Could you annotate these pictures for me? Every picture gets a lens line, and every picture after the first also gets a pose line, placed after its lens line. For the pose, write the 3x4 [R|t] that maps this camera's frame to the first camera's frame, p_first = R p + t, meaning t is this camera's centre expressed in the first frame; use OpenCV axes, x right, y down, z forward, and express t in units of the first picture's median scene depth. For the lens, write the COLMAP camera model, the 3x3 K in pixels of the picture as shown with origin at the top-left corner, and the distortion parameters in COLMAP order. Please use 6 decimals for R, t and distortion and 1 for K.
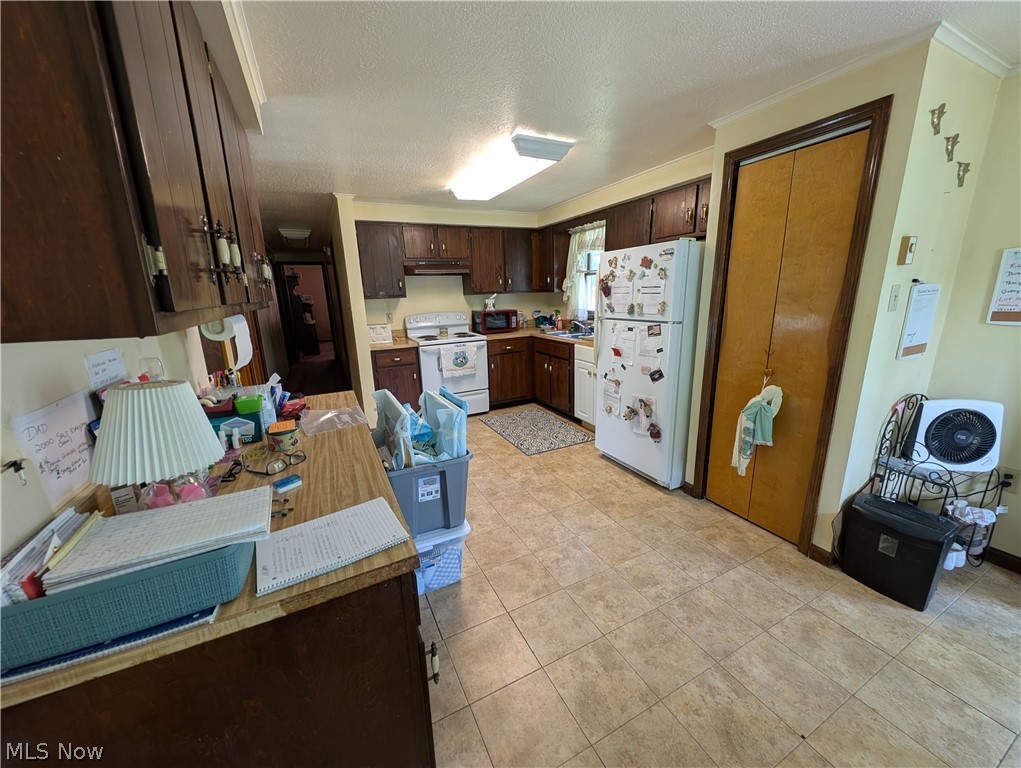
lens RADIAL K [[385.8, 0, 510.1], [0, 385.8, 384.2], [0, 0, 1]] dist [0.006163, -0.002762]
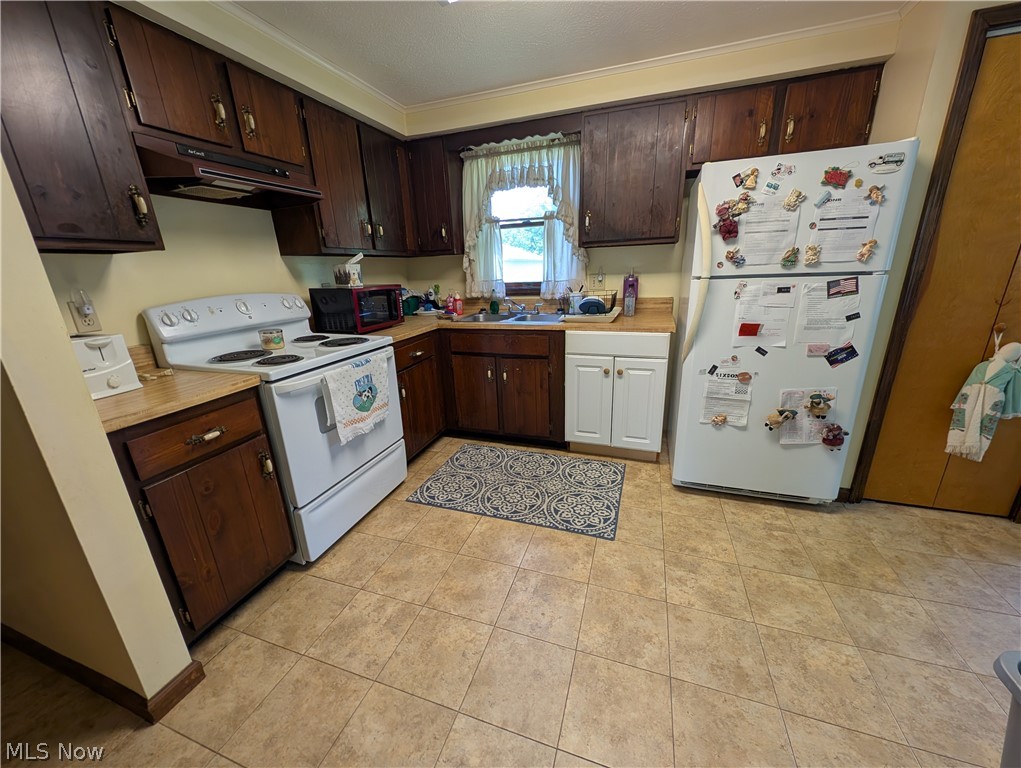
lens RADIAL K [[385.8, 0, 512.1], [0, 385.8, 384.4], [0, 0, 1]] dist [0.006163, -0.002762]
pose [[0.712634, -0.199894, 0.672455, -0.439841], [0.179537, 0.978591, 0.100632, -0.128064], [-0.678173, 0.049017, 0.733265, 0.799737]]
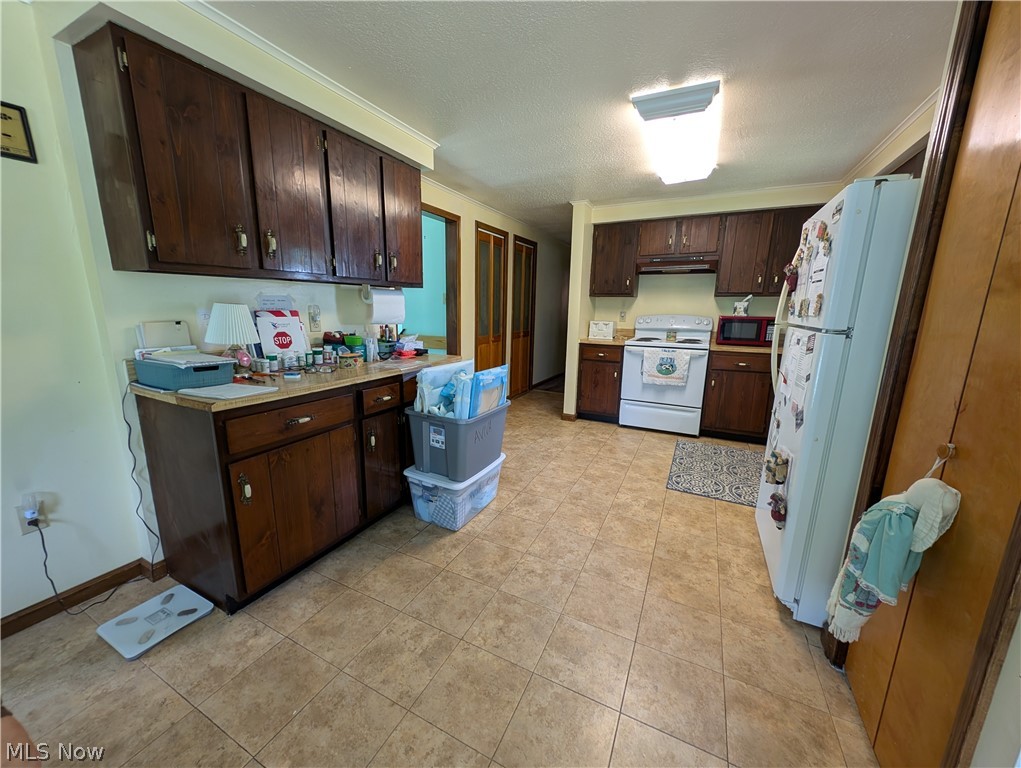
lens RADIAL K [[385.8, 0, 508.5], [0, 385.8, 384.7], [0, 0, 1]] dist [0.006163, -0.002762]
pose [[0.600070, 0.200840, -0.774325, 0.501915], [-0.220895, 0.971936, 0.080911, -0.021140], [0.768844, 0.122492, 0.627594, 0.243384]]
